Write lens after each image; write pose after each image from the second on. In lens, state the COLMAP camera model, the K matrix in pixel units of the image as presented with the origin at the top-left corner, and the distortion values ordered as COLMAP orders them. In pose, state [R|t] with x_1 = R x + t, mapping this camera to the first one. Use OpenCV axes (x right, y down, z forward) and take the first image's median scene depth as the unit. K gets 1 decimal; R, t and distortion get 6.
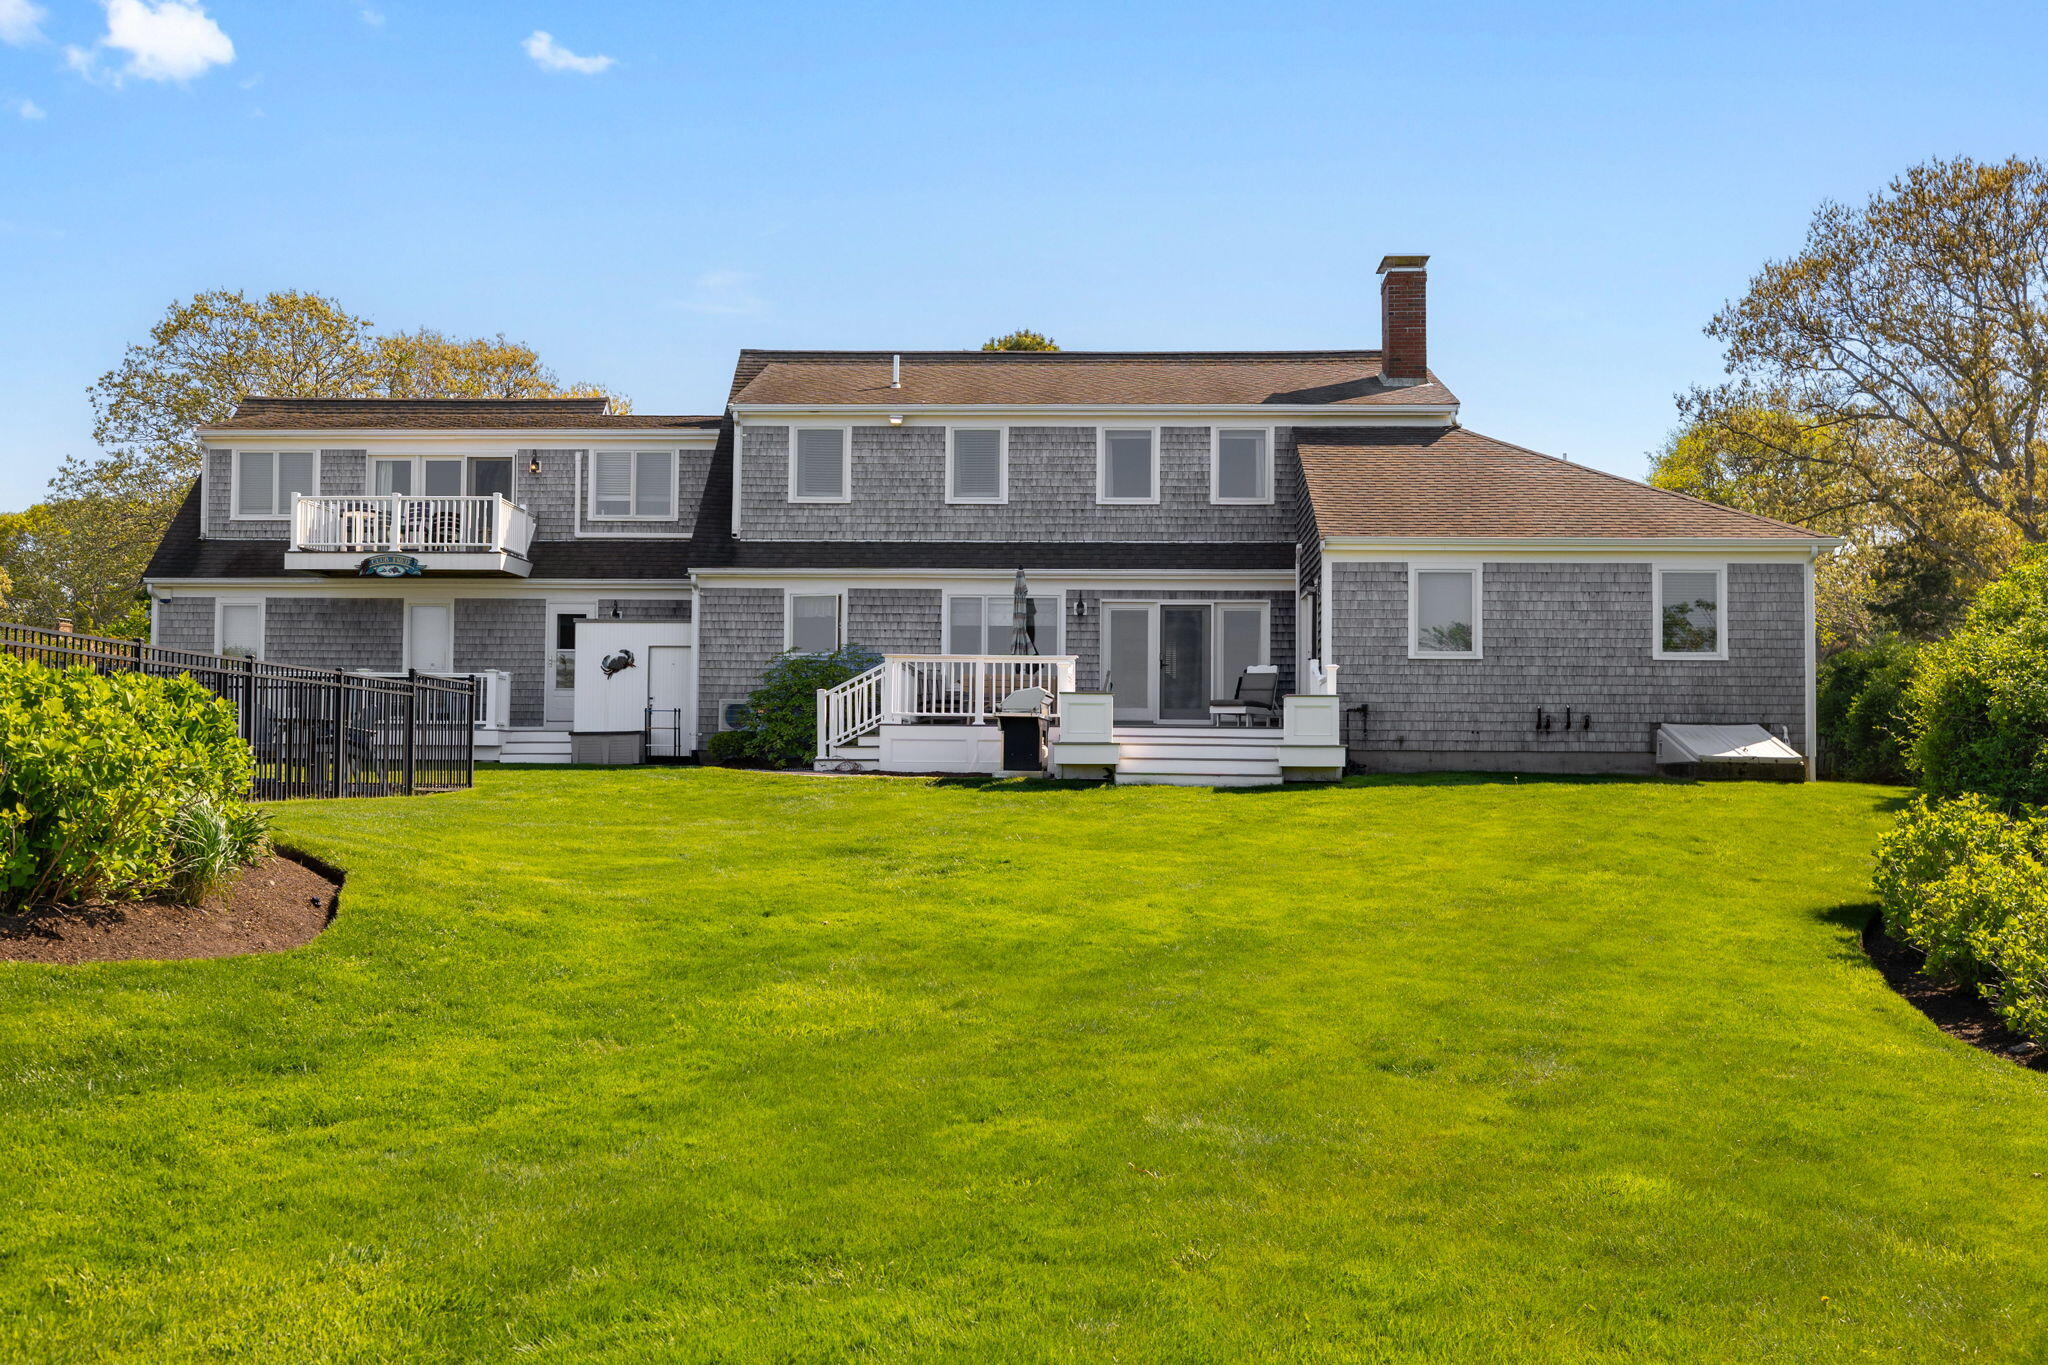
lens RADIAL K [[2056.9, 0, 1029.5], [0, 2056.9, 695.7], [0, 0, 1]] dist [0.023203, 0.000000]
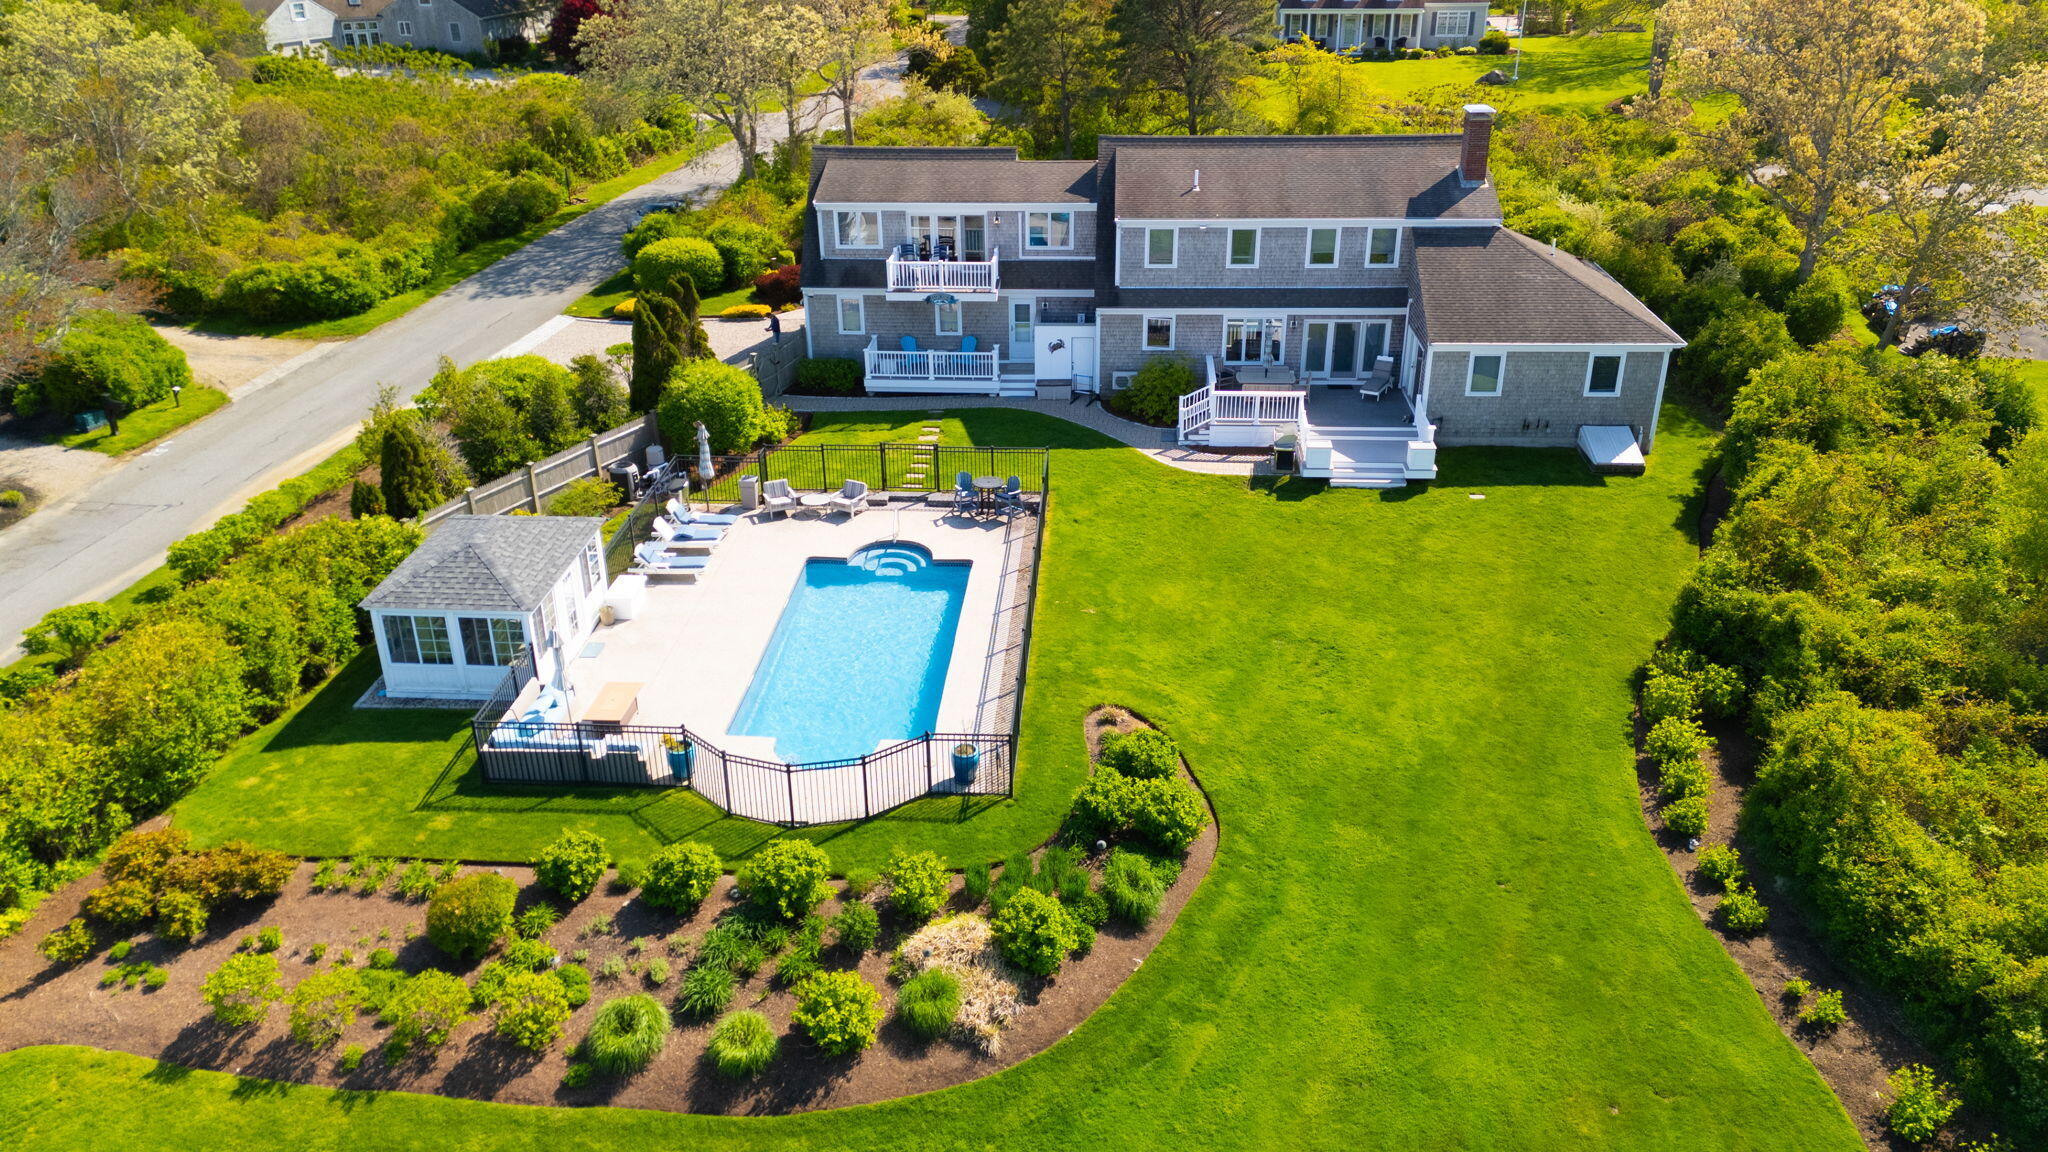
lens RADIAL K [[1502.6, 0, 1031.0], [0, 1502.6, 593.4], [0, 0, 1]] dist [0.083607, -0.023238]
pose [[0.999786, -0.011686, -0.017050, -0.202350], [0.018411, 0.878447, 0.477485, -0.502183], [0.009398, -0.477697, 0.878474, -0.398158]]
